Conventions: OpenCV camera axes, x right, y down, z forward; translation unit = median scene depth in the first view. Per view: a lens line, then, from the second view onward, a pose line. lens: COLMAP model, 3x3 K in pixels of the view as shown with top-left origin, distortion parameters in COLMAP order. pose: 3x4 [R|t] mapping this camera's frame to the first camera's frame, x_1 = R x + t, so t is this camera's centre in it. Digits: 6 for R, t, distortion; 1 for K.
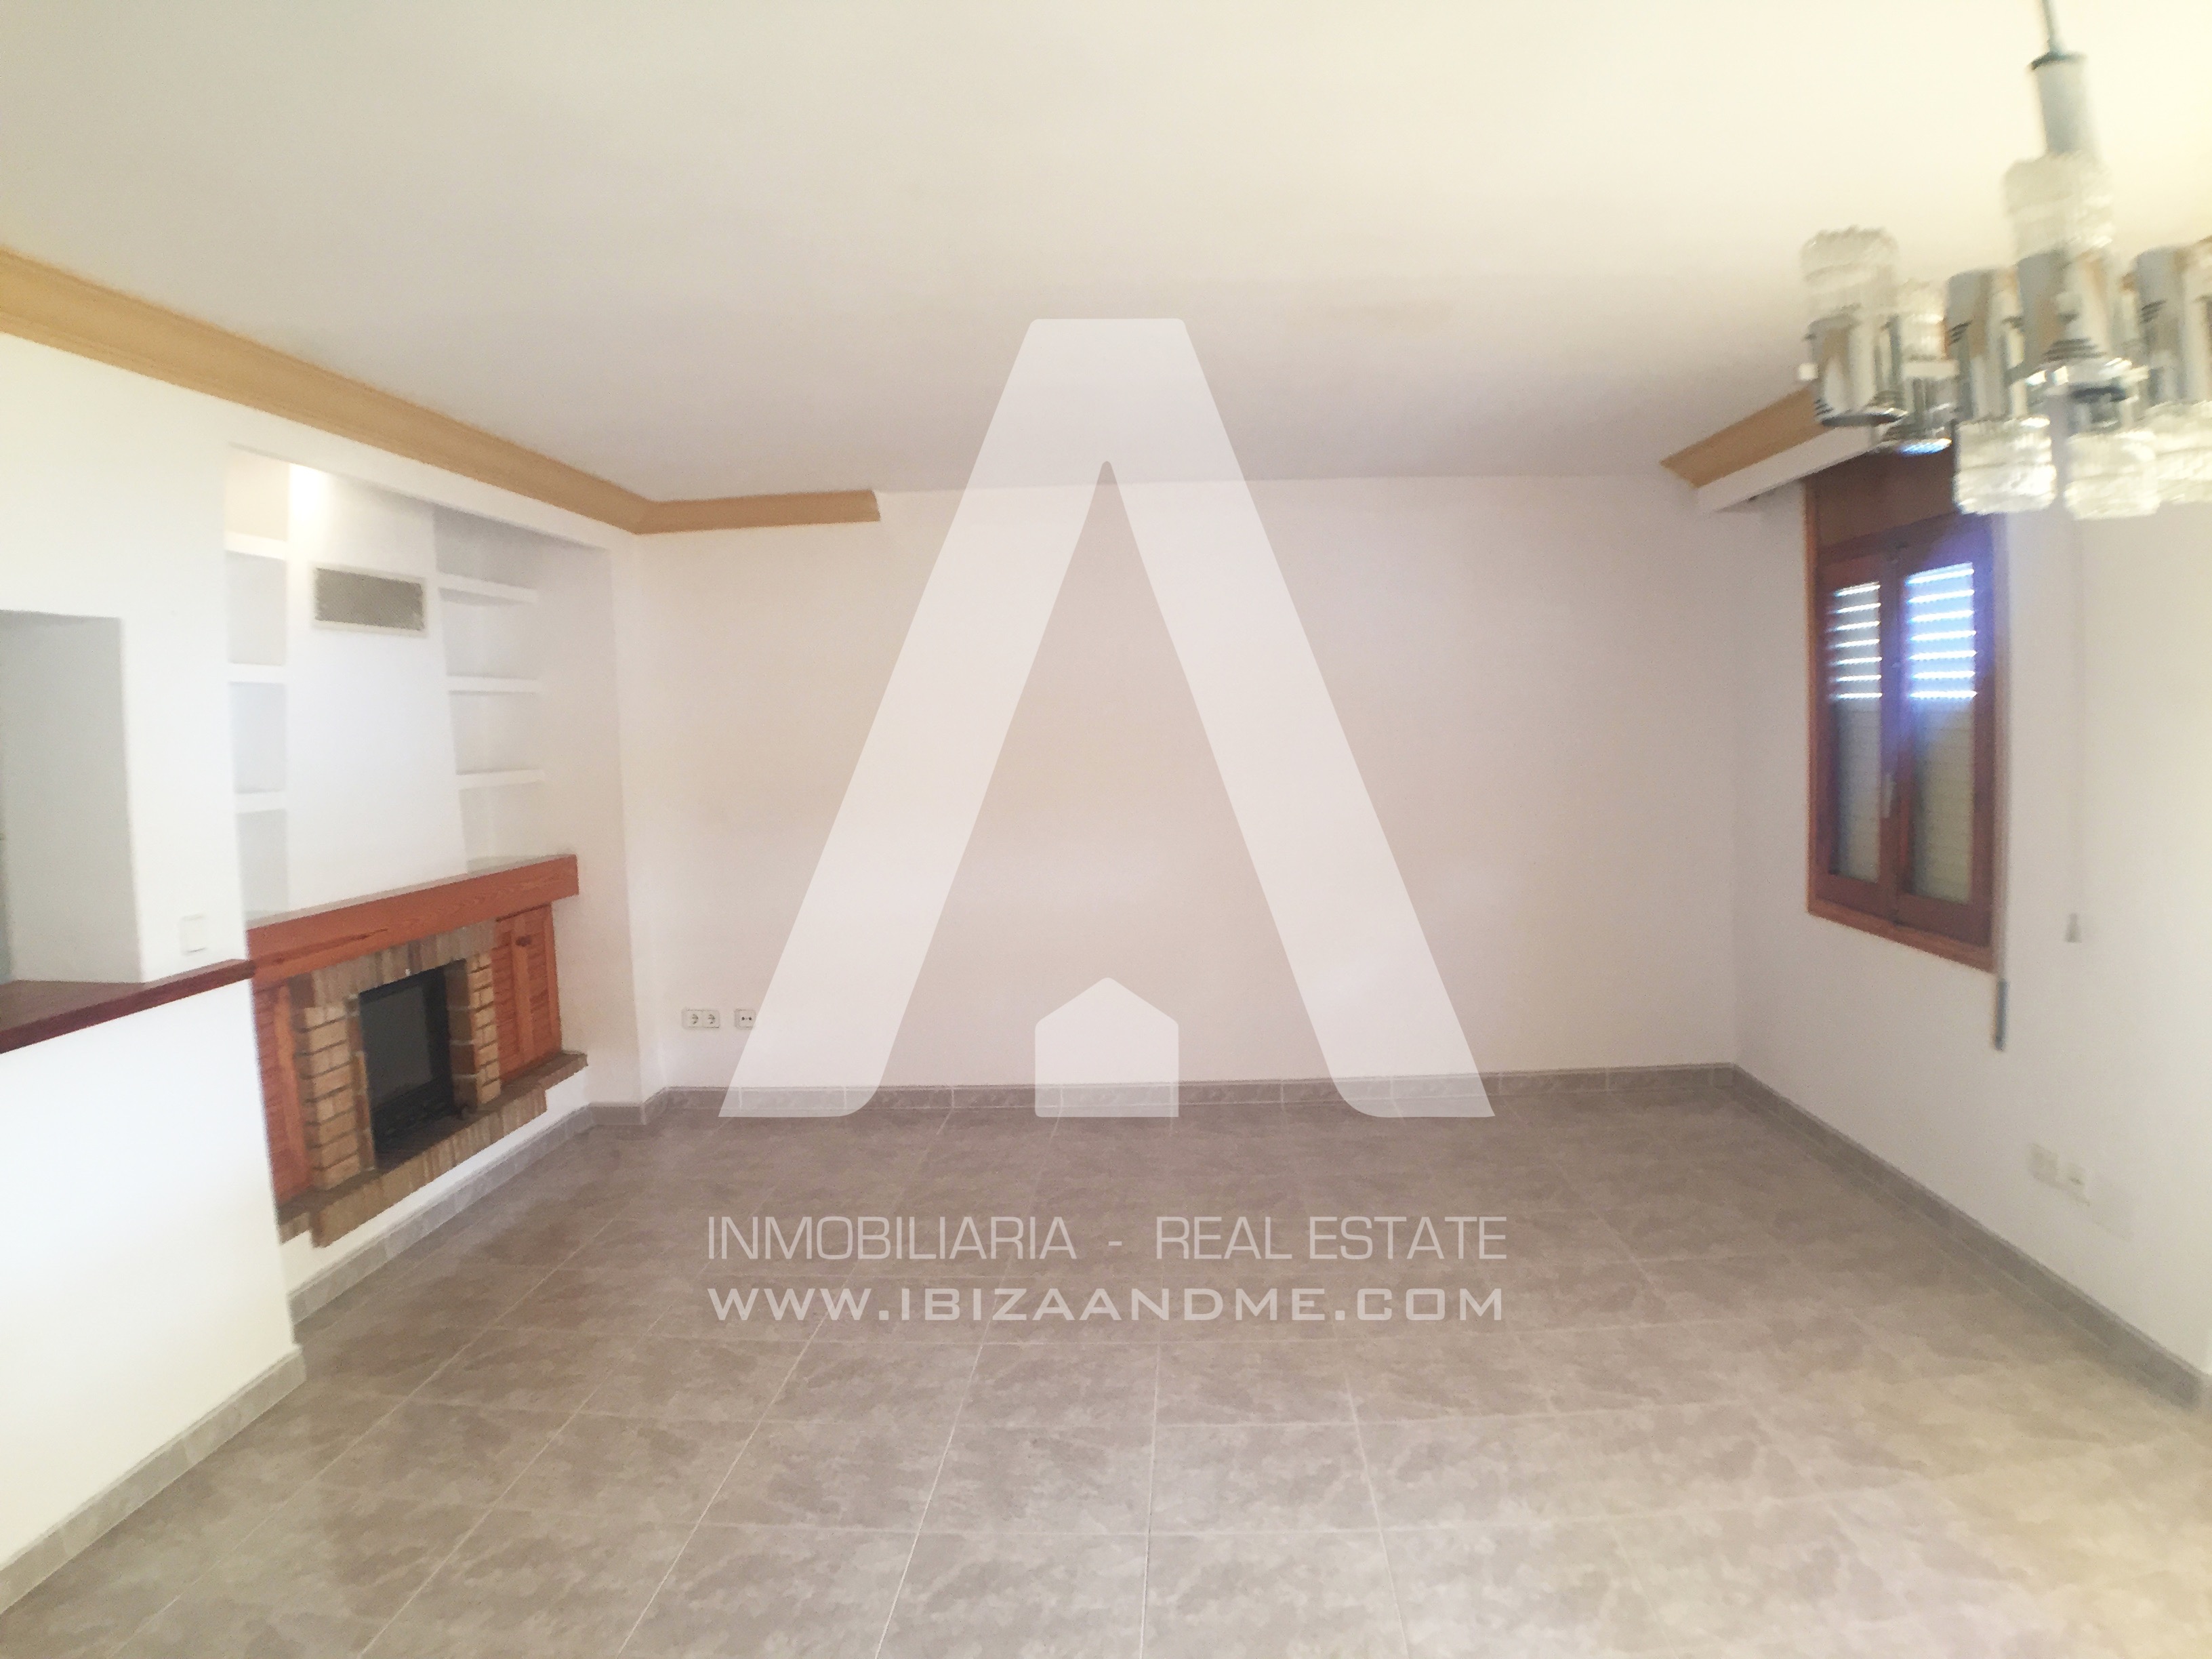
lens RADIAL K [[1429.9, 0, 1138.6], [0, 1429.9, 836.0], [0, 0, 1]] dist [-0.195794, 0.025649]
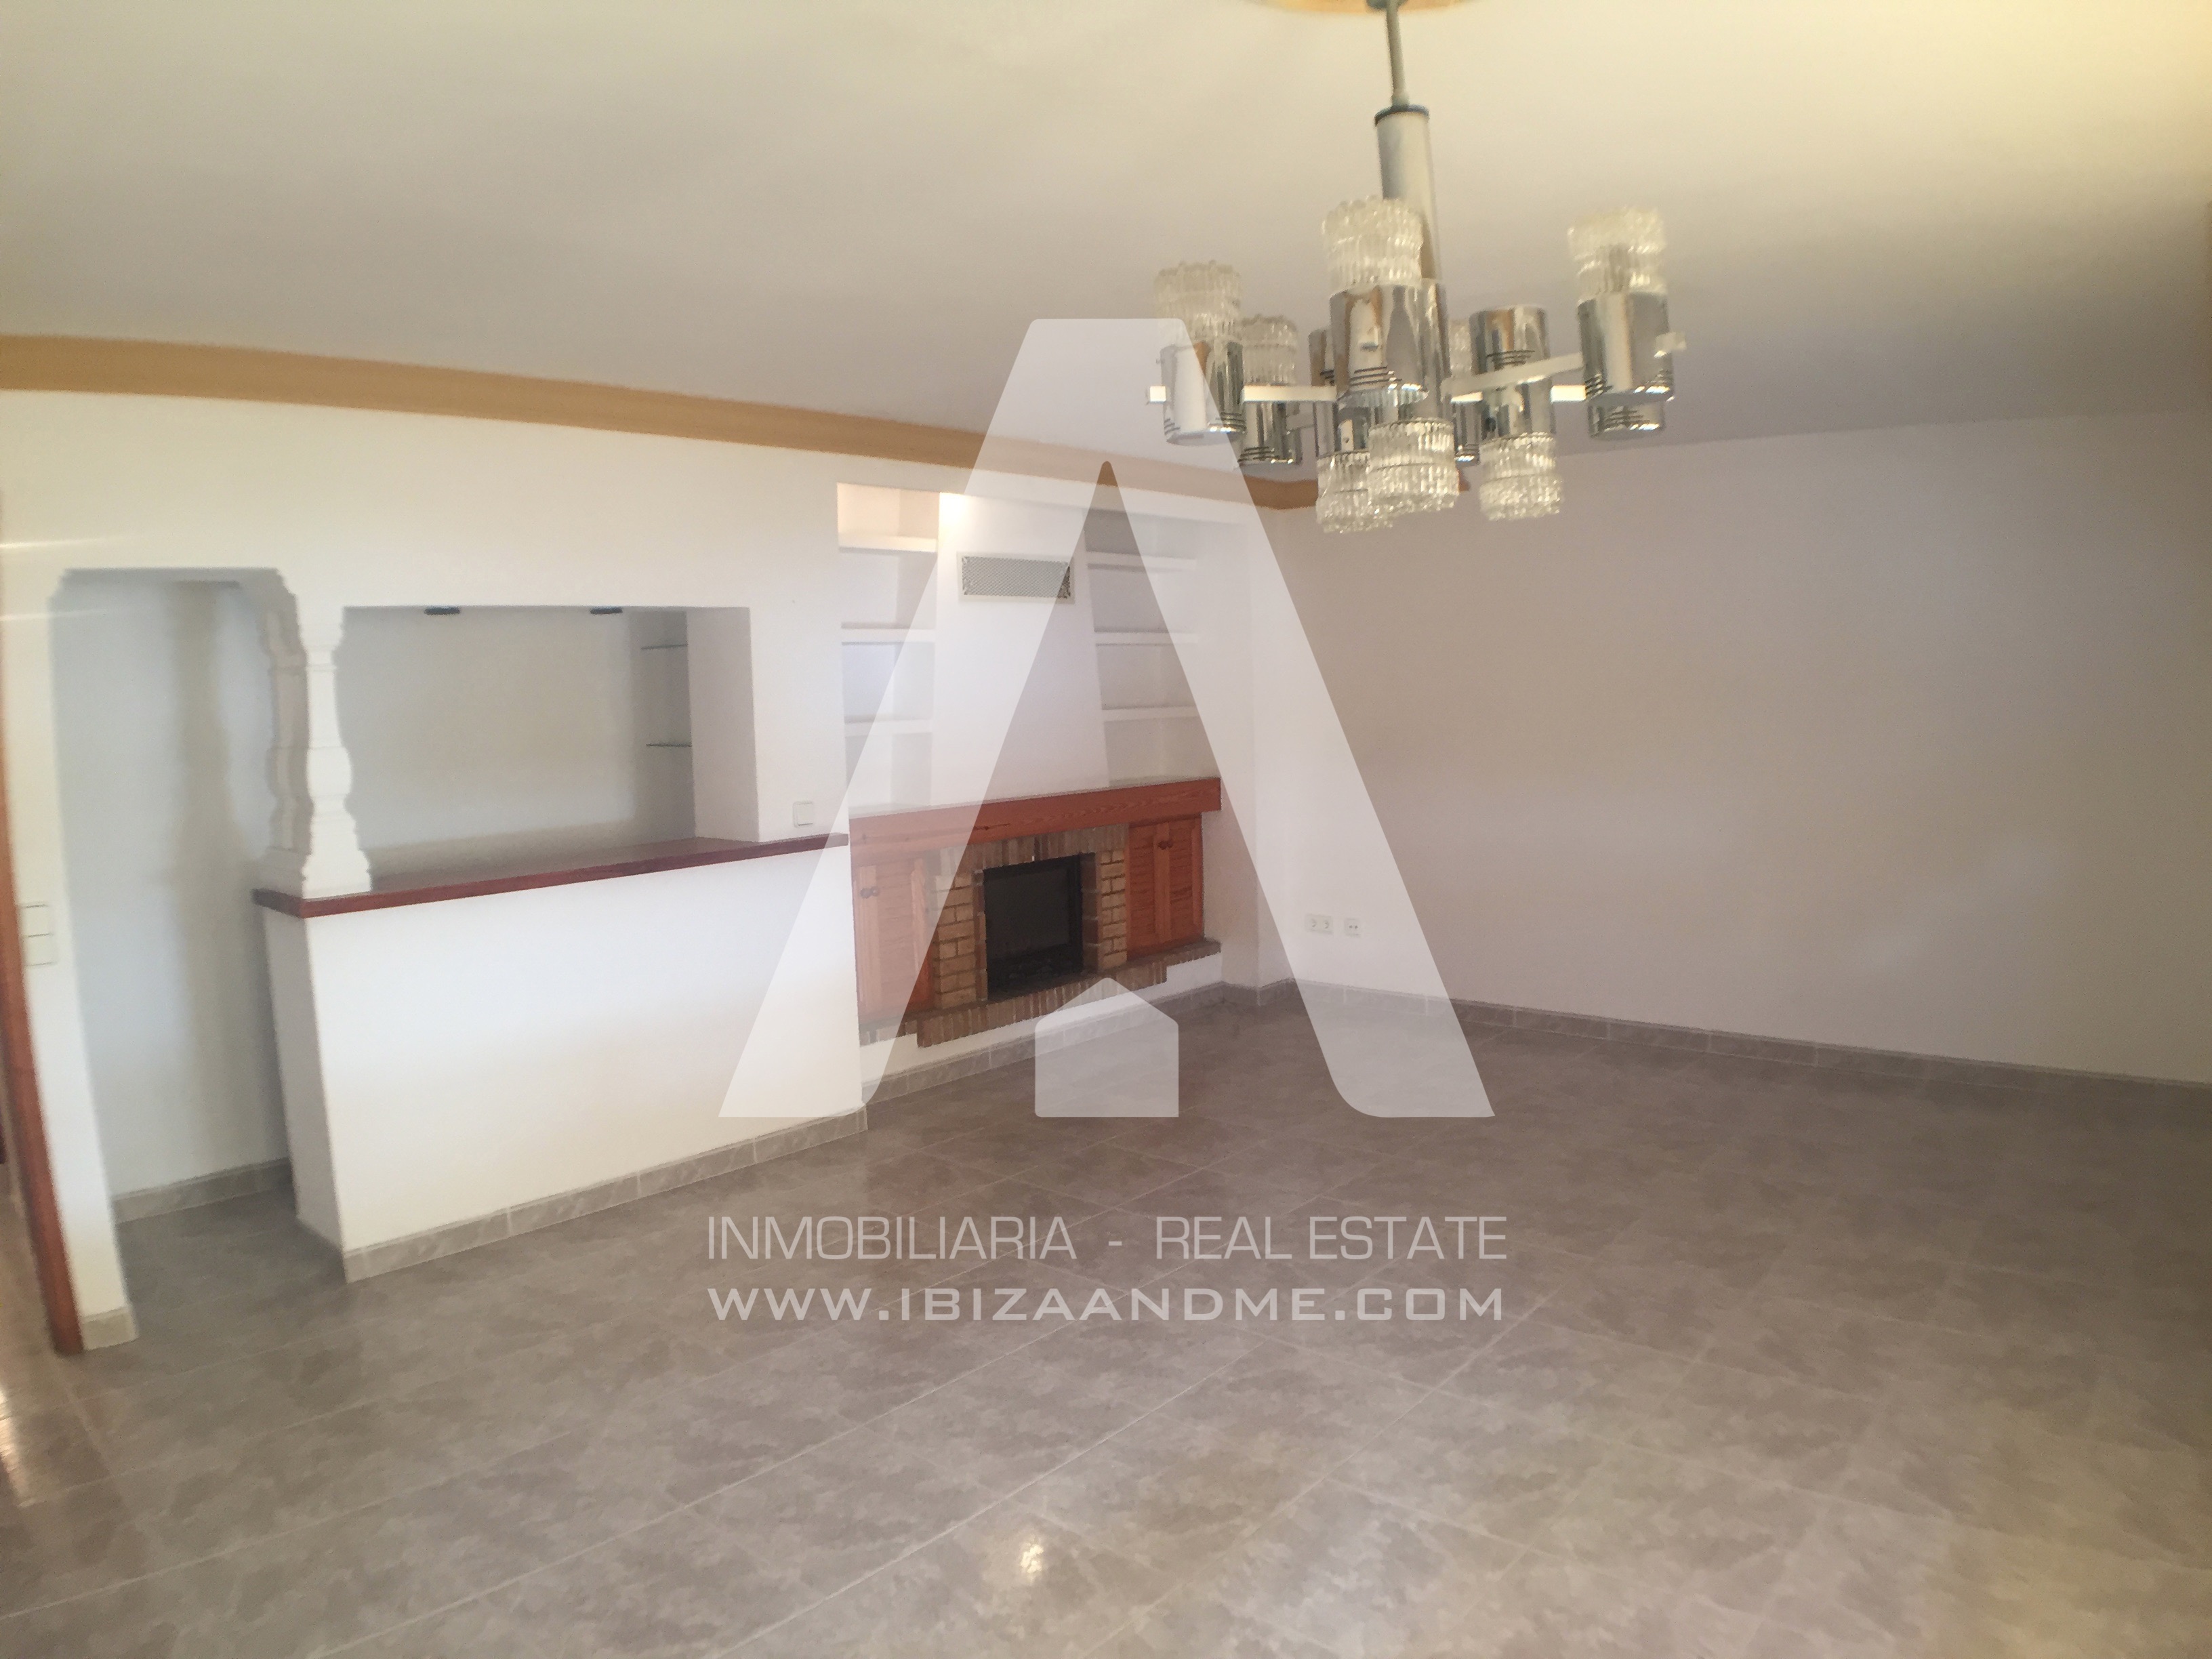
lens RADIAL K [[1429.9, 0, 1138.6], [0, 1429.9, 836.0], [0, 0, 1]] dist [-0.195794, 0.025649]
pose [[0.786411, 0.073825, -0.613277, 0.432893], [-0.045542, 0.997060, 0.061626, -0.013312], [0.616023, -0.020533, 0.787461, -0.047571]]
